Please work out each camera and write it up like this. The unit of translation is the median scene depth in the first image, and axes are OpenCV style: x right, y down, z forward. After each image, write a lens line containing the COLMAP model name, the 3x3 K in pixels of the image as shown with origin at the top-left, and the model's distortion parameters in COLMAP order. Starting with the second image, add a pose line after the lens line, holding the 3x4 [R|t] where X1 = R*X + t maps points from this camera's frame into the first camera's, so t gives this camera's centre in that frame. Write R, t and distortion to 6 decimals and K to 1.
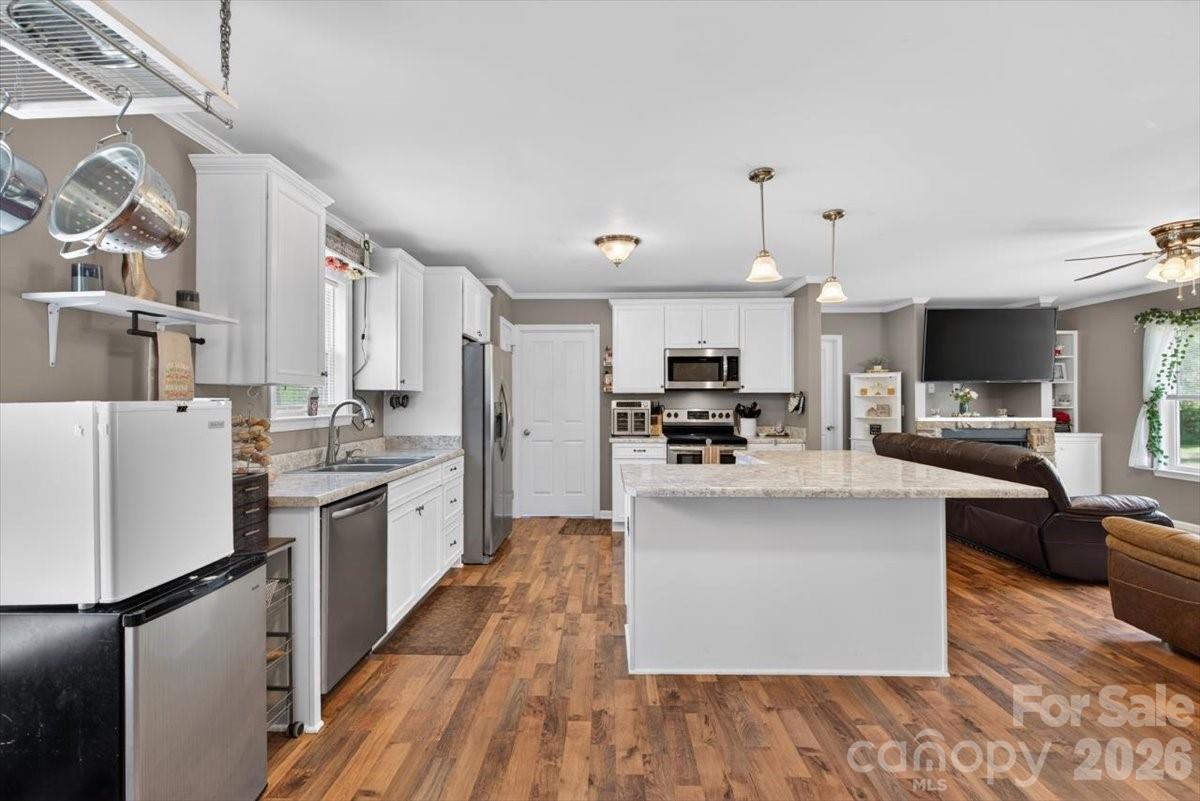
lens RADIAL K [[541.9, 0, 596.2], [0, 541.9, 394.0], [0, 0, 1]] dist [0.000110, -0.000823]
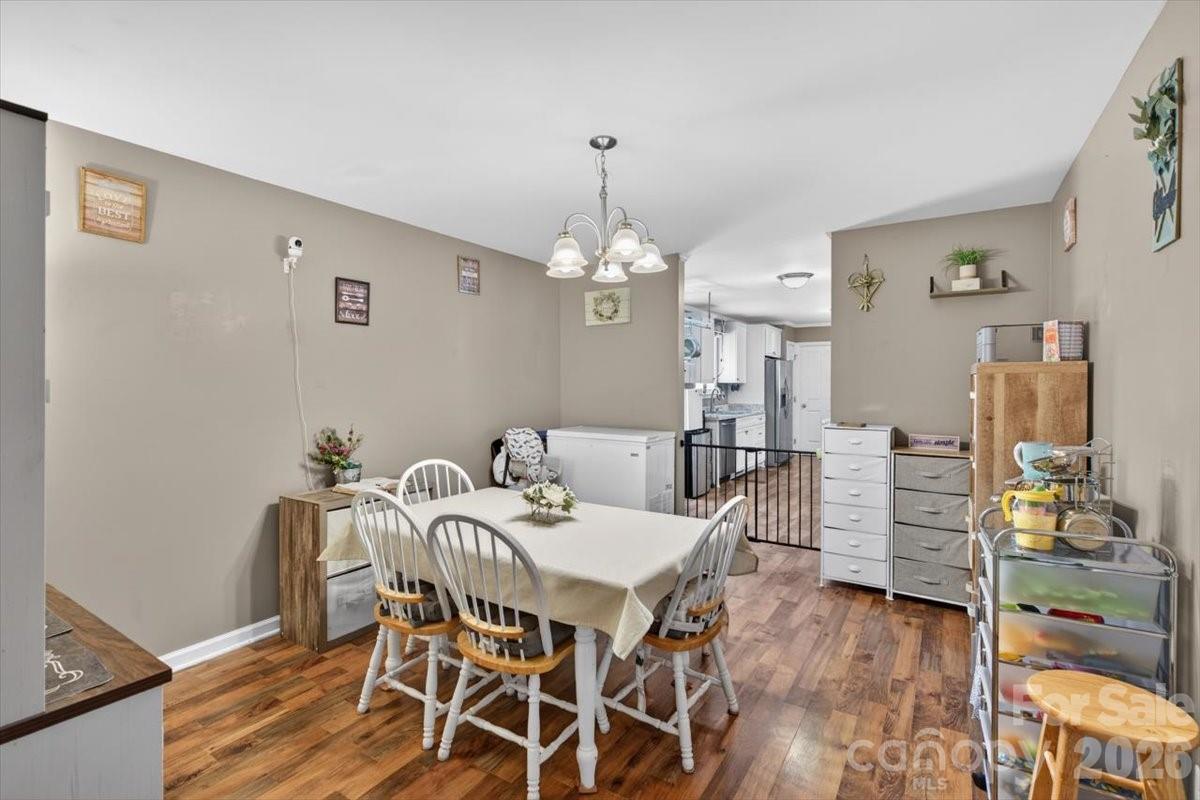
lens RADIAL K [[541.9, 0, 603.9], [0, 541.9, 387.9], [0, 0, 1]] dist [0.000110, -0.000823]
pose [[0.855880, 0.001413, -0.517172, 0.223499], [0.007640, 0.999853, 0.015374, -0.017535], [0.517117, -0.017109, 0.855743, -0.821501]]
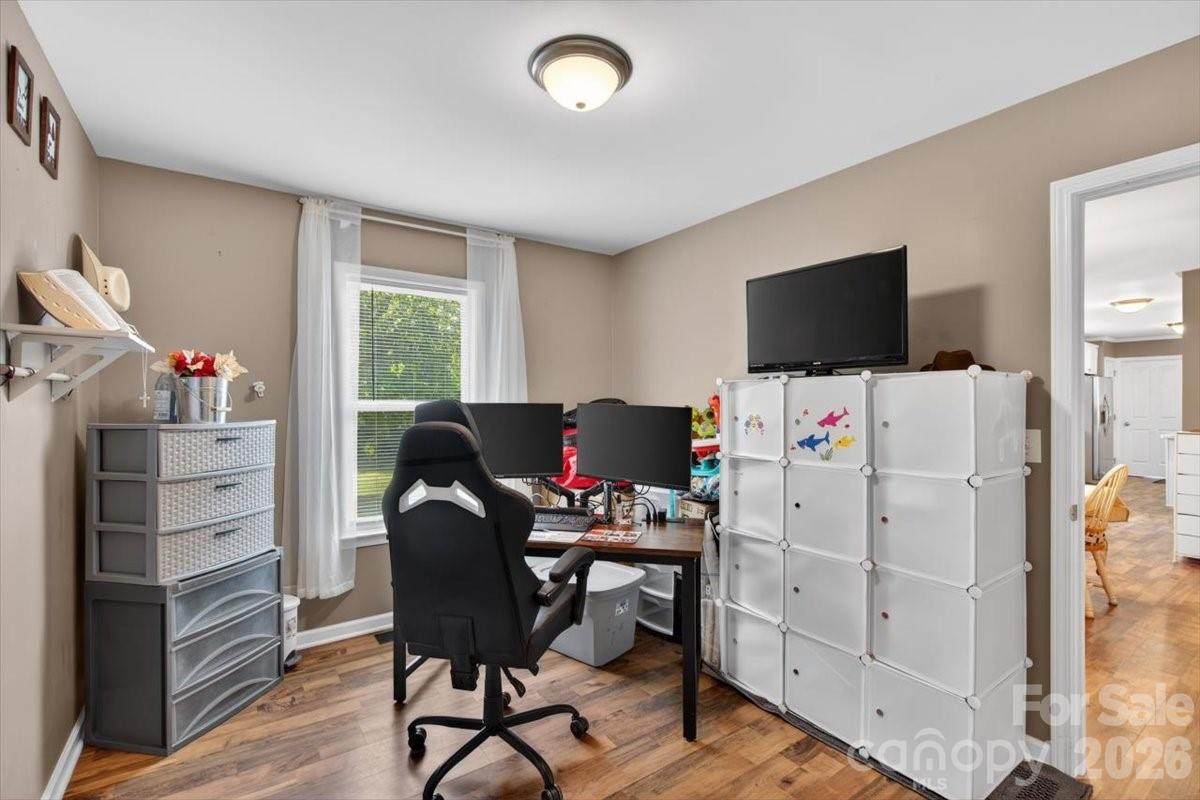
lens RADIAL K [[541.9, 0, 596.9], [0, 541.9, 401.3], [0, 0, 1]] dist [0.000110, -0.000823]
pose [[0.591073, 0.003469, -0.806610, 0.252941], [0.004965, 0.999956, 0.007939, -0.019748], [0.806602, -0.008698, 0.591030, -1.297777]]
